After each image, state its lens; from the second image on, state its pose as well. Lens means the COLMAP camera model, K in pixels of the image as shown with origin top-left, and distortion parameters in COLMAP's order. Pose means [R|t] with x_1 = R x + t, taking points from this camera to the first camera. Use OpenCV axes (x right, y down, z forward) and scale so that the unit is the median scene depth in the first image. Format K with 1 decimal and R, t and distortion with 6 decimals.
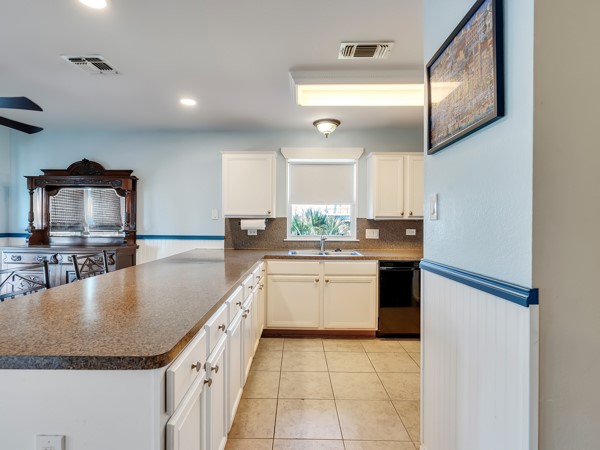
lens RADIAL K [[308.0, 0, 294.9], [0, 308.0, 225.7], [0, 0, 1]] dist [-0.006427, 0.005502]
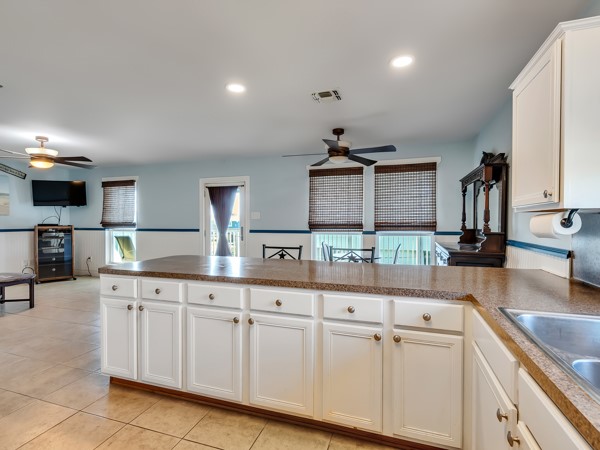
lens RADIAL K [[308.0, 0, 300.5], [0, 308.0, 223.4], [0, 0, 1]] dist [-0.006427, 0.005502]
pose [[-0.310111, 0.004939, -0.950688, 0.330084], [-0.015538, 0.999827, 0.010263, -0.008691], [0.950573, 0.017955, -0.309980, 0.773766]]
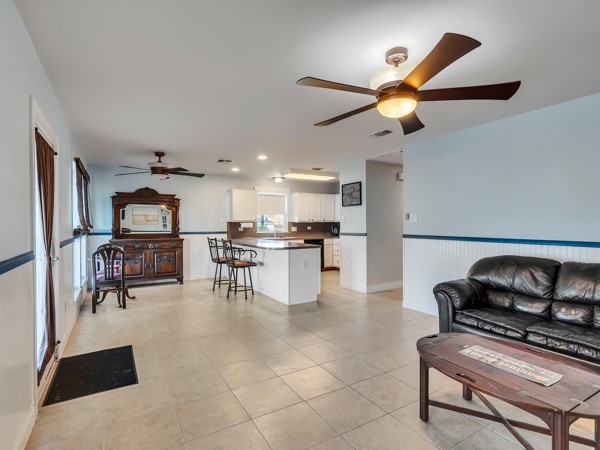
lens RADIAL K [[308.0, 0, 294.6], [0, 308.0, 223.5], [0, 0, 1]] dist [-0.006427, 0.005502]
pose [[0.854013, -0.007800, 0.520193, -0.866992], [0.015225, 0.999834, -0.010005, 0.009481], [-0.520029, 0.016465, 0.853990, -0.837324]]
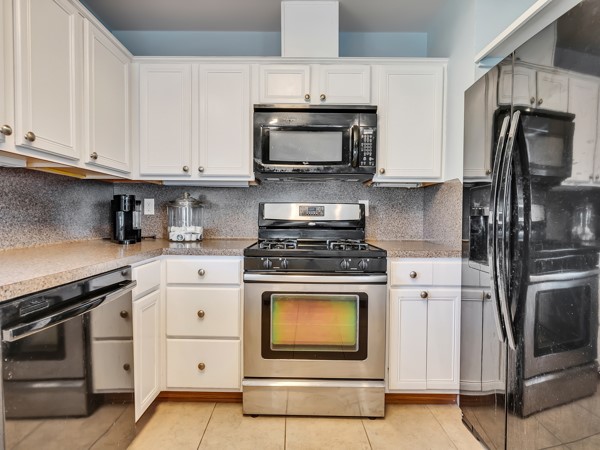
lens RADIAL K [[308.0, 0, 295.6], [0, 308.0, 225.9], [0, 0, 1]] dist [-0.006427, 0.005502]
pose [[-0.014416, -0.035713, 0.999258, 0.040089], [0.008205, 0.999324, 0.035833, 0.040339], [-0.999862, 0.008715, -0.014113, 0.664659]]
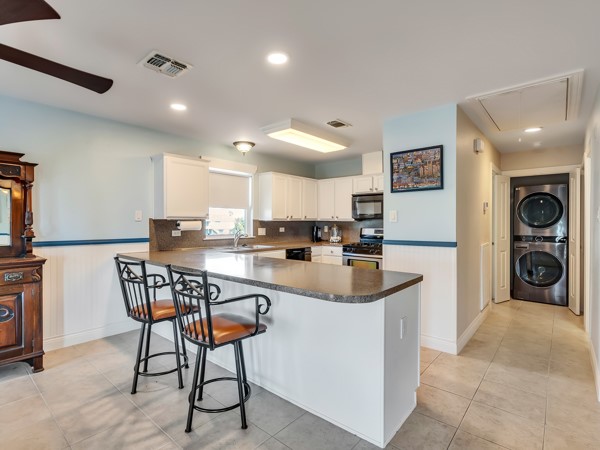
lens RADIAL K [[308.0, 0, 295.9], [0, 308.0, 224.3], [0, 0, 1]] dist [-0.006427, 0.005502]
pose [[0.645676, -0.009336, 0.763554, -0.674251], [0.013003, 0.999915, 0.001231, -0.004776], [-0.763501, 0.009134, 0.645742, 0.031536]]
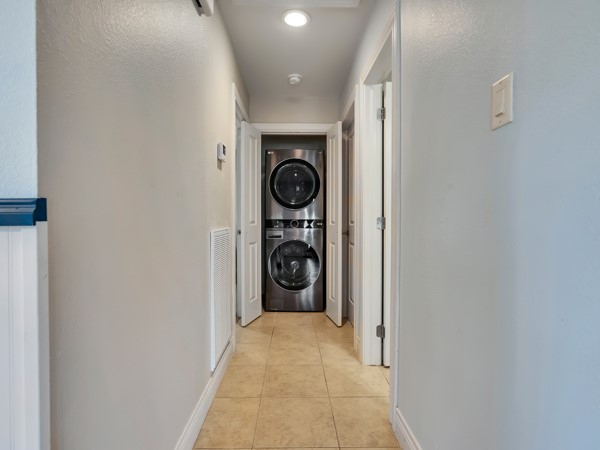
lens RADIAL K [[308.0, 0, 301.3], [0, 308.0, 221.8], [0, 0, 1]] dist [-0.006427, 0.005502]
pose [[-0.041443, -0.007444, 0.999113, 0.018022], [0.012119, 0.999895, 0.007953, 0.057601], [-0.999067, 0.012438, -0.041349, 0.102256]]
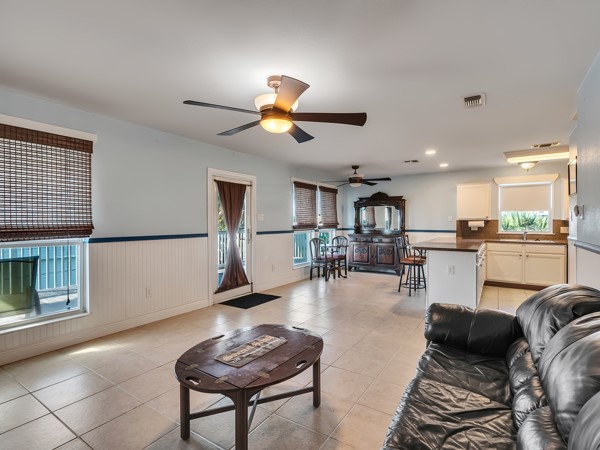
lens RADIAL K [[308.0, 0, 296.8], [0, 308.0, 223.4], [0, 0, 1]] dist [-0.006427, 0.005502]
pose [[0.839965, -0.003419, -0.542630, -0.040320], [-0.003986, 0.999914, -0.012470, 0.018435], [0.542626, 0.012637, 0.839879, -0.990819]]
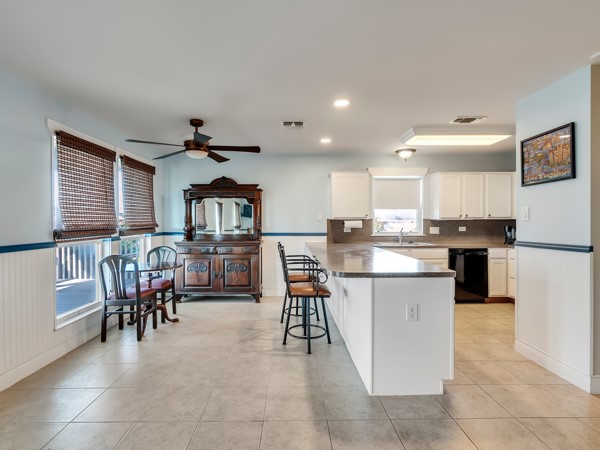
lens RADIAL K [[308.0, 0, 295.9], [0, 308.0, 224.2], [0, 0, 1]] dist [-0.006427, 0.005502]
pose [[0.999489, -0.007798, 0.030995, -0.410355], [0.008023, 0.999942, -0.007145, 0.003741], [-0.030937, 0.007390, 0.999494, -0.348930]]
